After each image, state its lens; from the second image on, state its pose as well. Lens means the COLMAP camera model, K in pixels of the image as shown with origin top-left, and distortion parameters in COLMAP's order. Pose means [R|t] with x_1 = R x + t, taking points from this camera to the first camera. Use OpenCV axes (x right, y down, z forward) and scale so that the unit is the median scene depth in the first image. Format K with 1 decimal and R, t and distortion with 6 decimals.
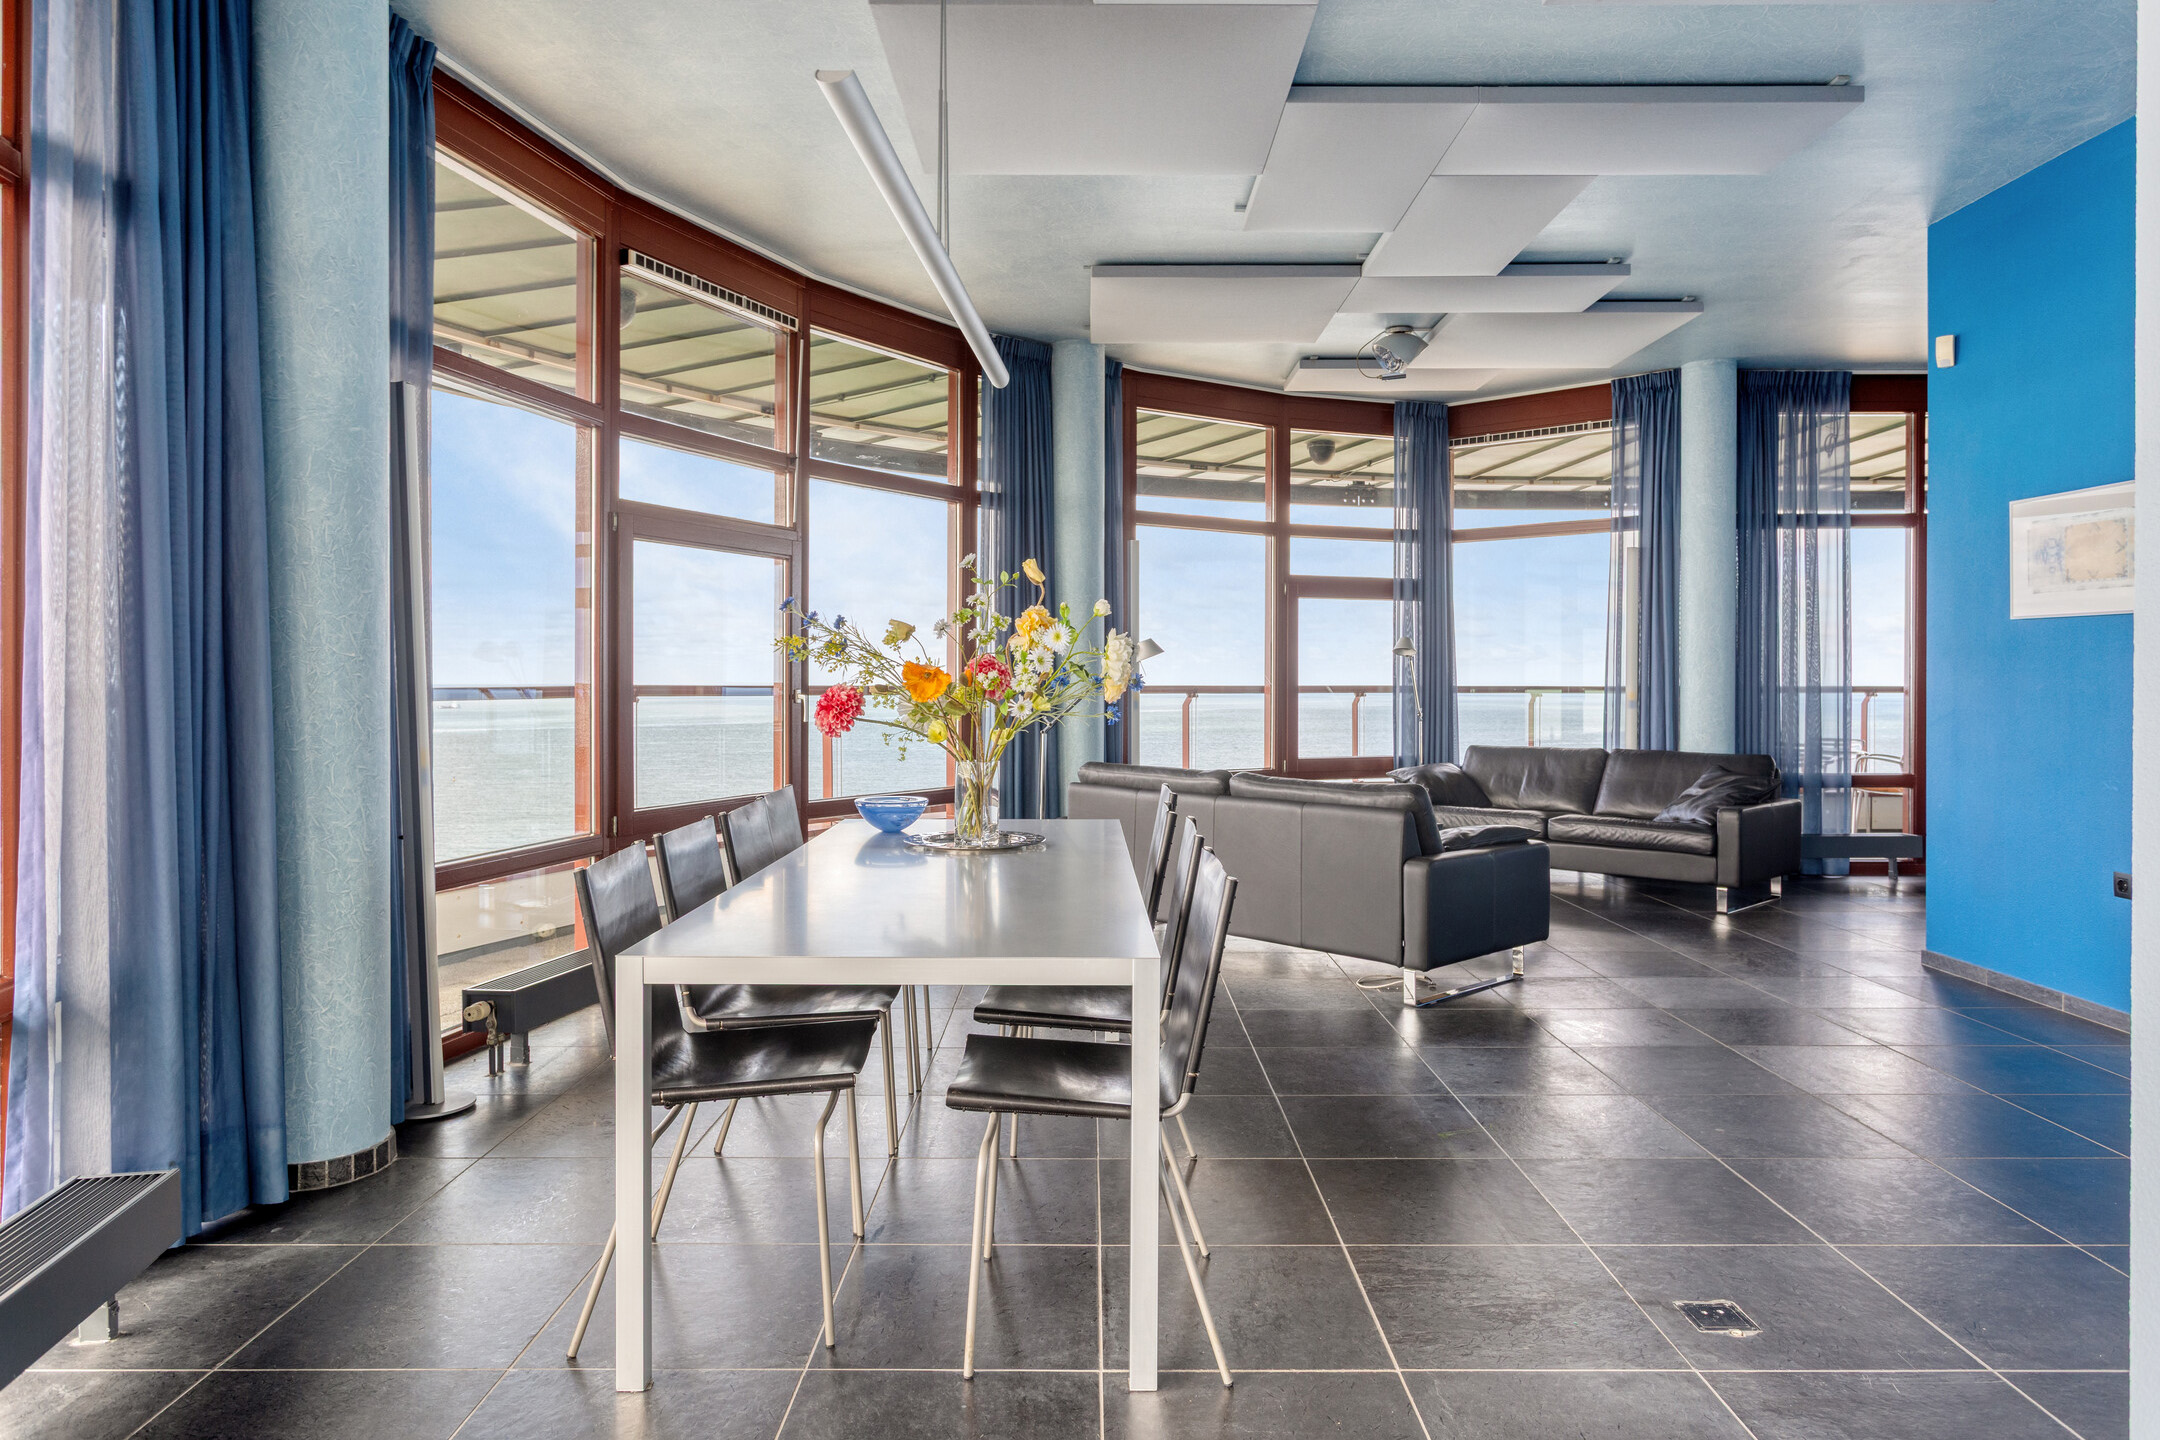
lens RADIAL K [[1375.7, 0, 1079.4], [0, 1375.7, 703.3], [0, 0, 1]] dist [-0.003090, 0.007320]
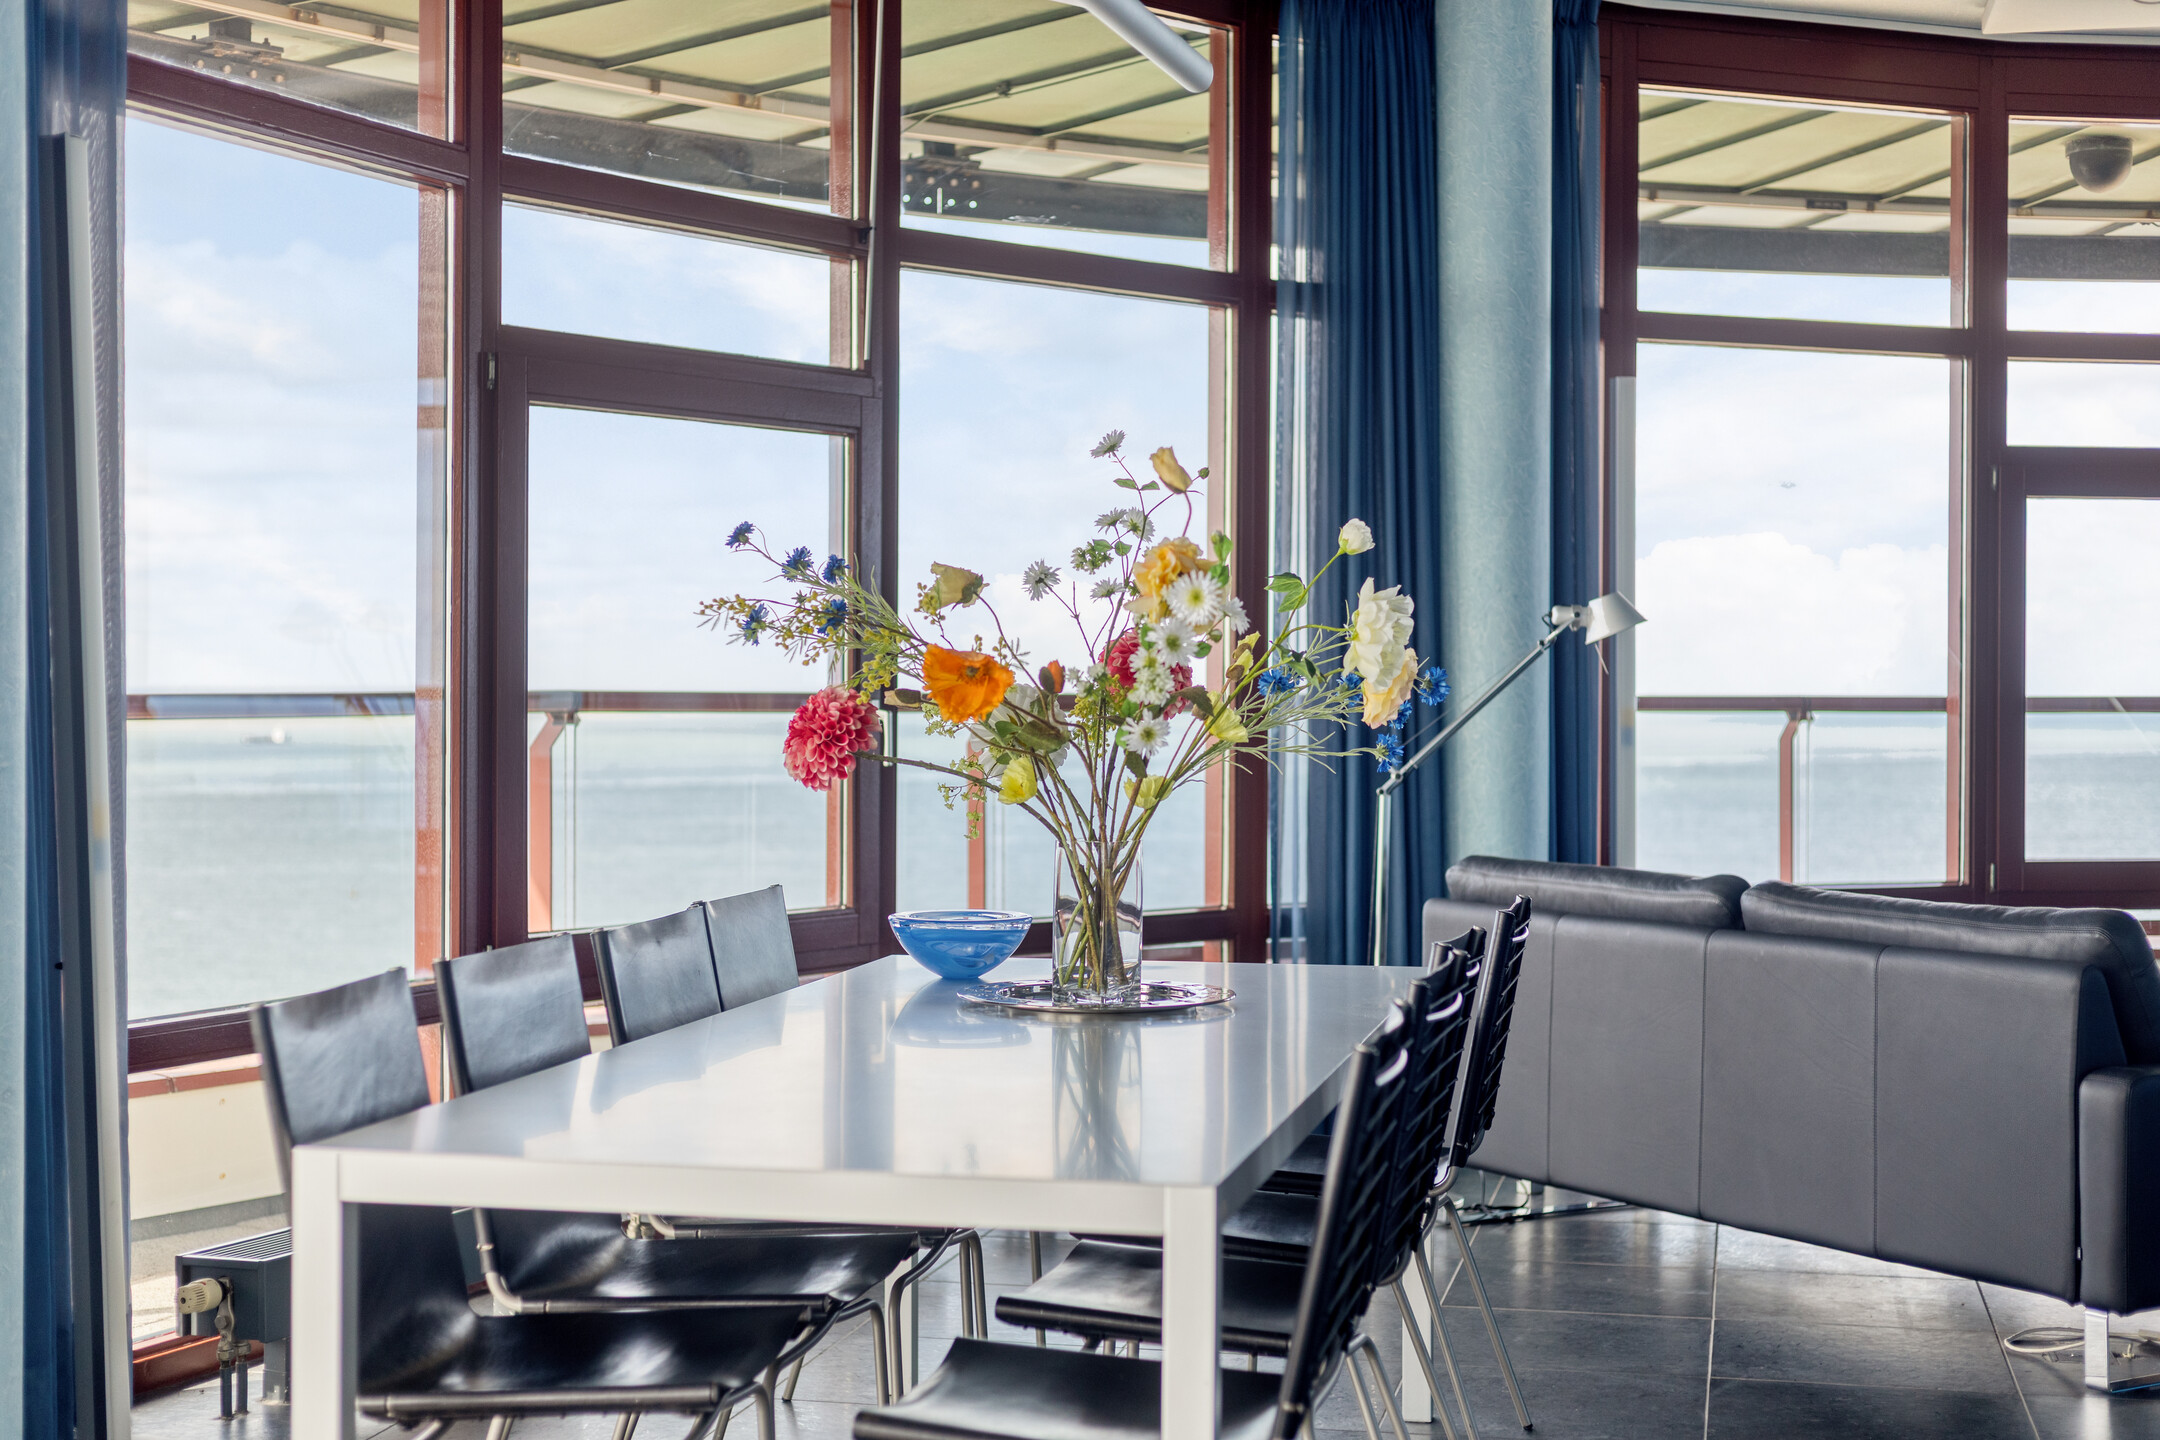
lens RADIAL K [[3178.7, 0, 1065.0], [0, 3178.7, 724.5], [0, 0, 1]] dist [0.029278, 0.000000]
pose [[0.978462, 0.005288, -0.206357, 0.080747], [-0.005957, 0.999979, -0.002622, 0.001096], [0.206339, 0.003795, 0.978473, -0.080682]]
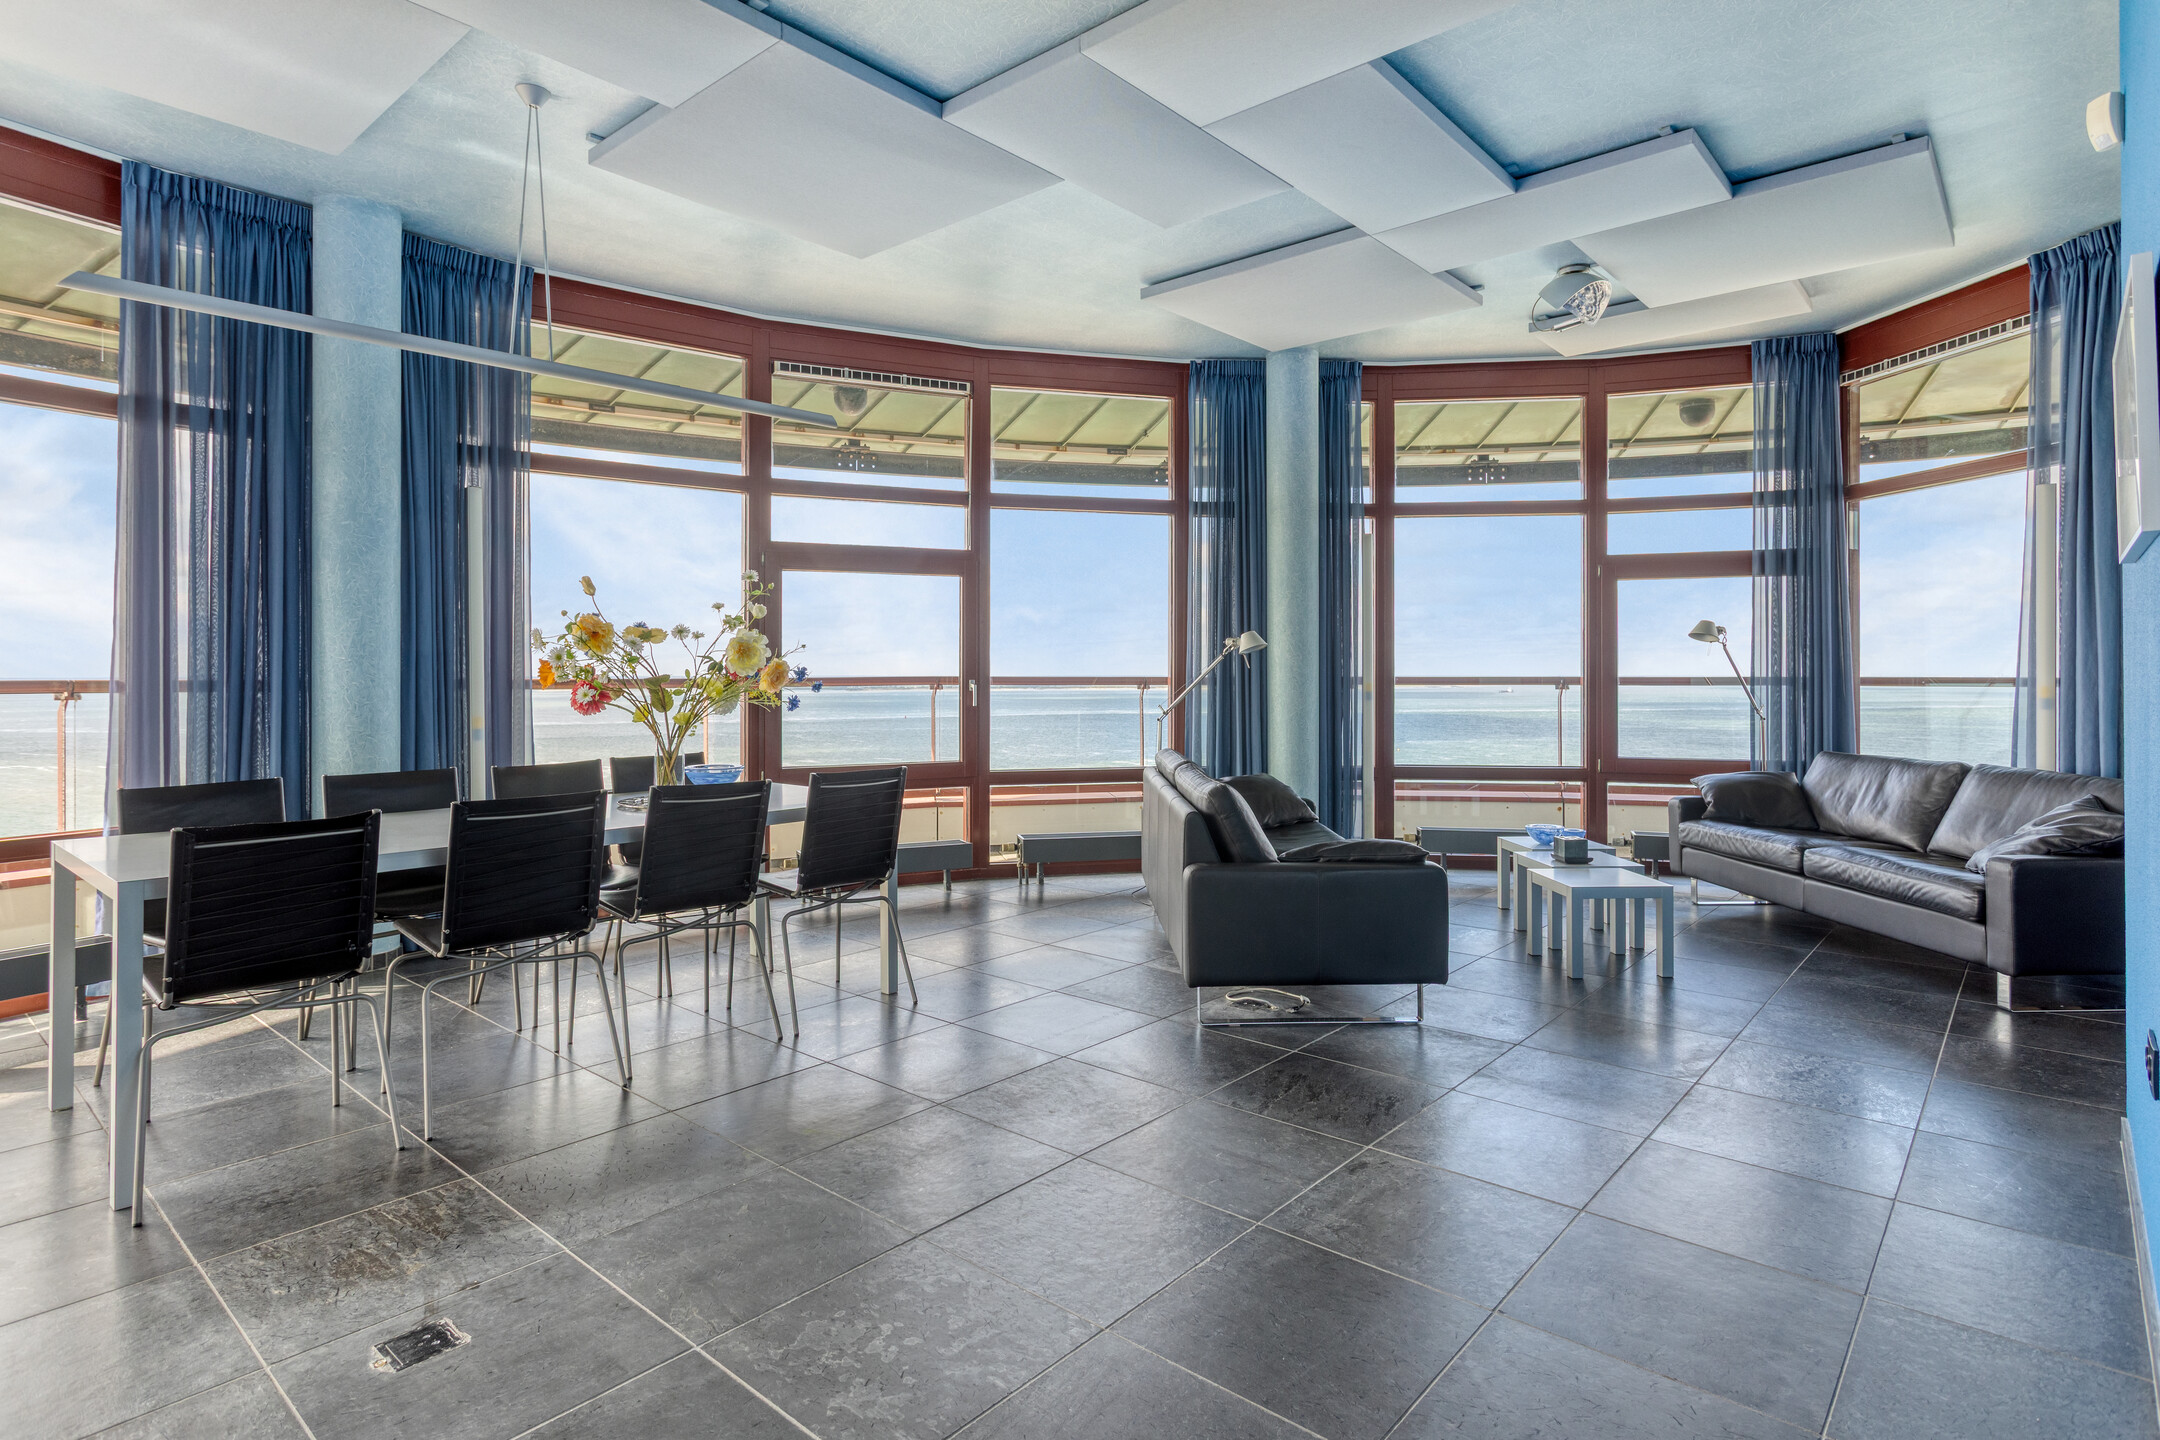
lens RADIAL K [[1119.2, 0, 1070.0], [0, 1119.2, 674.3], [0, 0, 1]] dist [0.003251, 0.001159]
pose [[0.748542, 0.001712, -0.663085, 0.447354], [-0.011706, 0.999875, -0.010633, -0.002831], [0.662984, 0.015721, 0.748468, 0.245253]]
